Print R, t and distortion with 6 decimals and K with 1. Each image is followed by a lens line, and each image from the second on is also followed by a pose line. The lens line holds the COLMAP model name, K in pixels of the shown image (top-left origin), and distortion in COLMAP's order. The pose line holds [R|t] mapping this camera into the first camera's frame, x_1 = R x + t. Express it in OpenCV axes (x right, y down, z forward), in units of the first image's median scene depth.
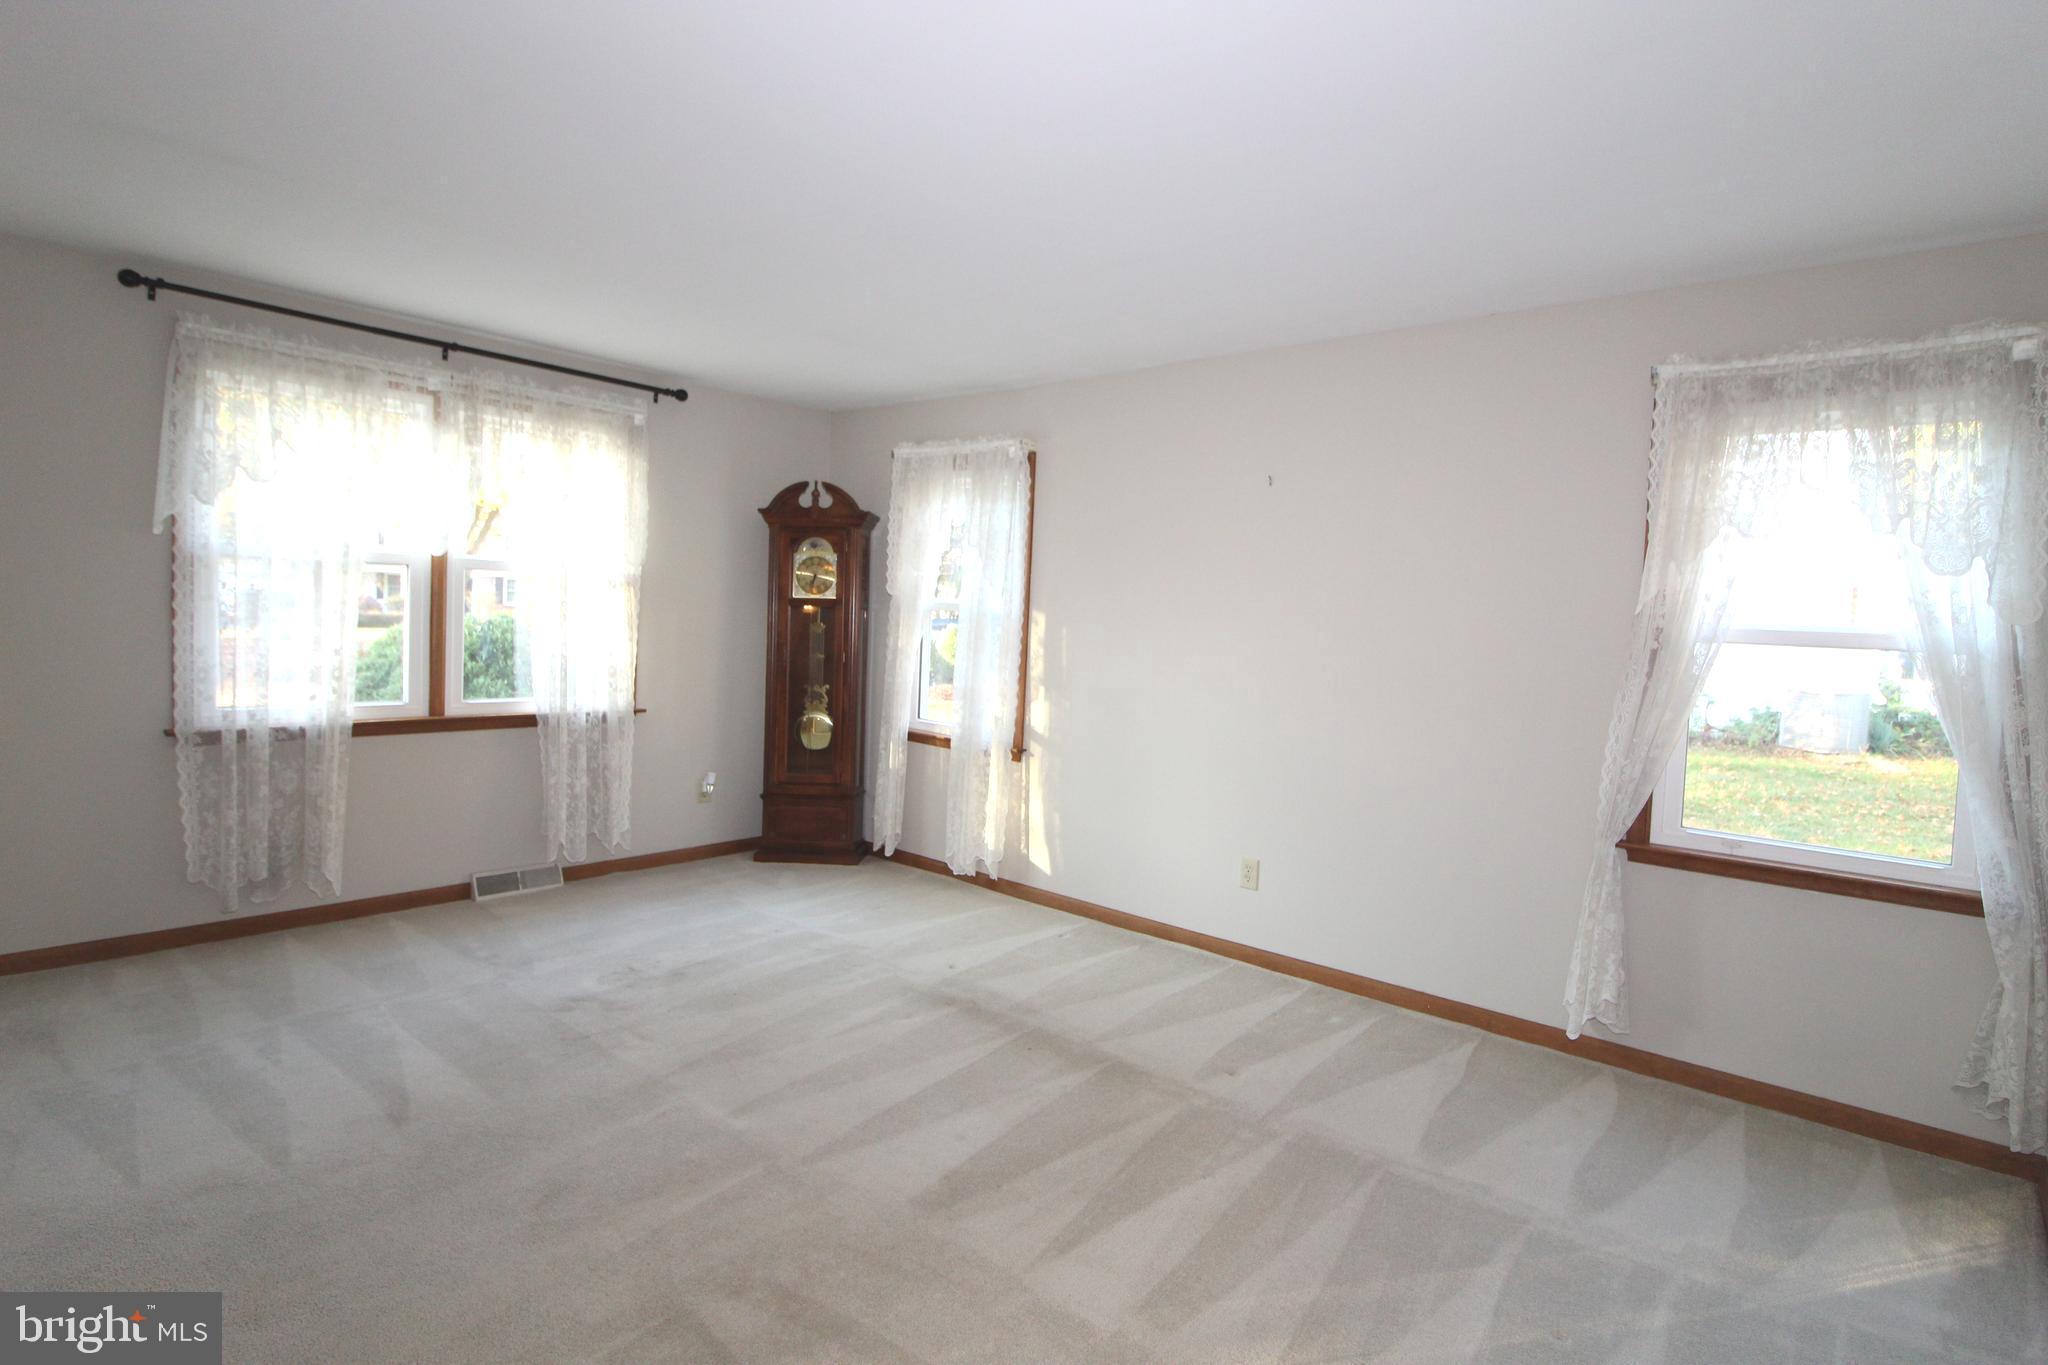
lens RADIAL K [[987.2, 0, 1035.1], [0, 987.2, 665.8], [0, 0, 1]] dist [0.000493, -0.009939]
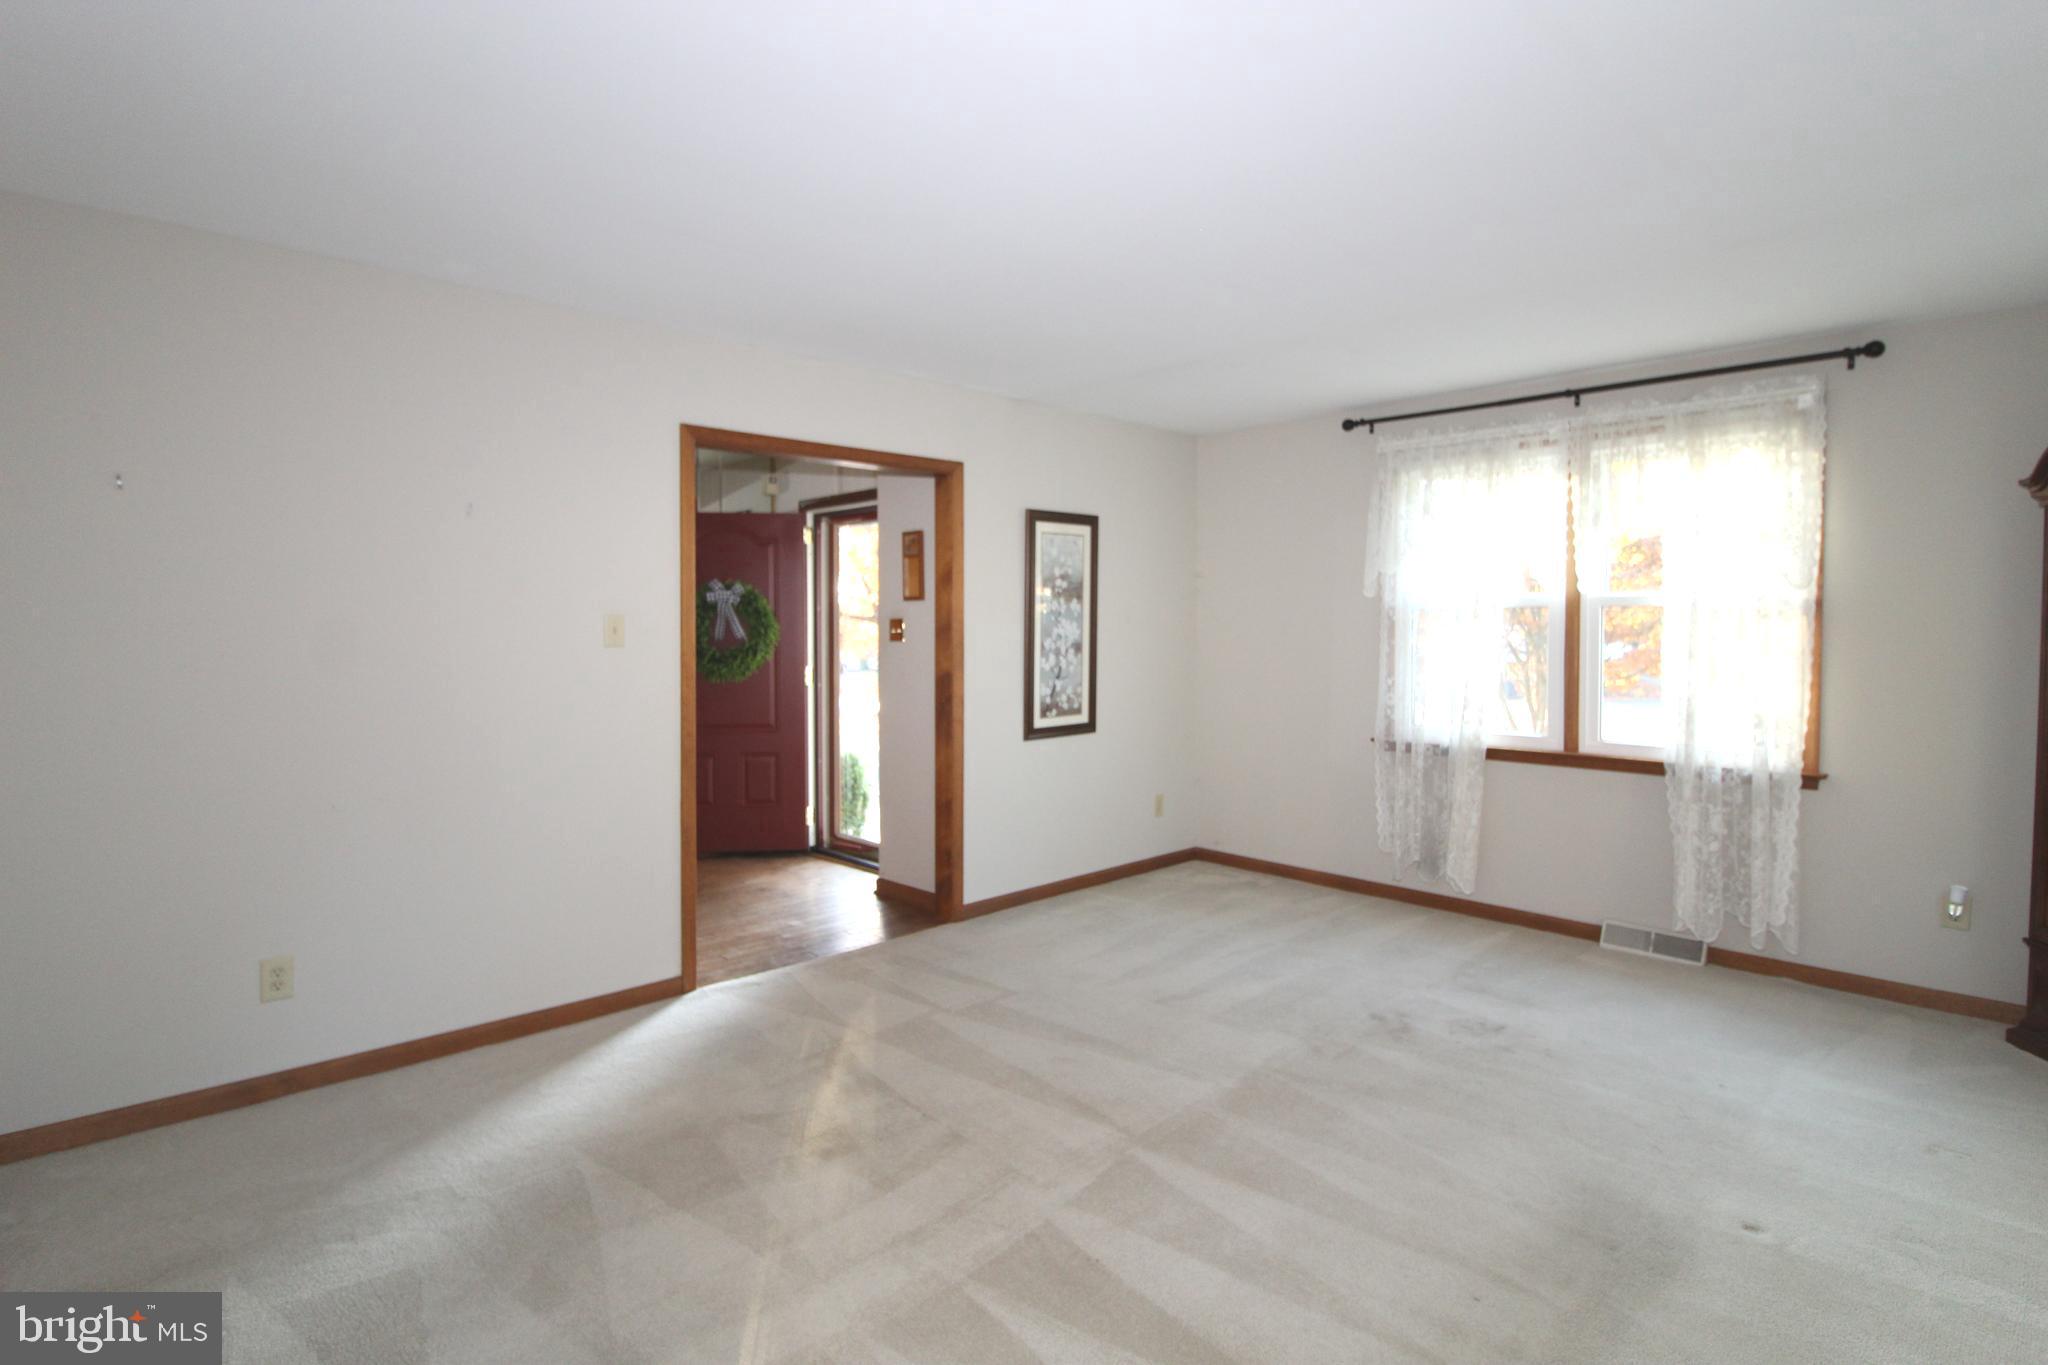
lens RADIAL K [[987.2, 0, 1028.9], [0, 987.2, 666.0], [0, 0, 1]] dist [0.000493, -0.009939]
pose [[-0.054135, -0.002023, -0.998532, 0.444636], [-0.052500, 0.998621, 0.000823, -0.009244], [0.997153, 0.052467, -0.054166, 0.479305]]
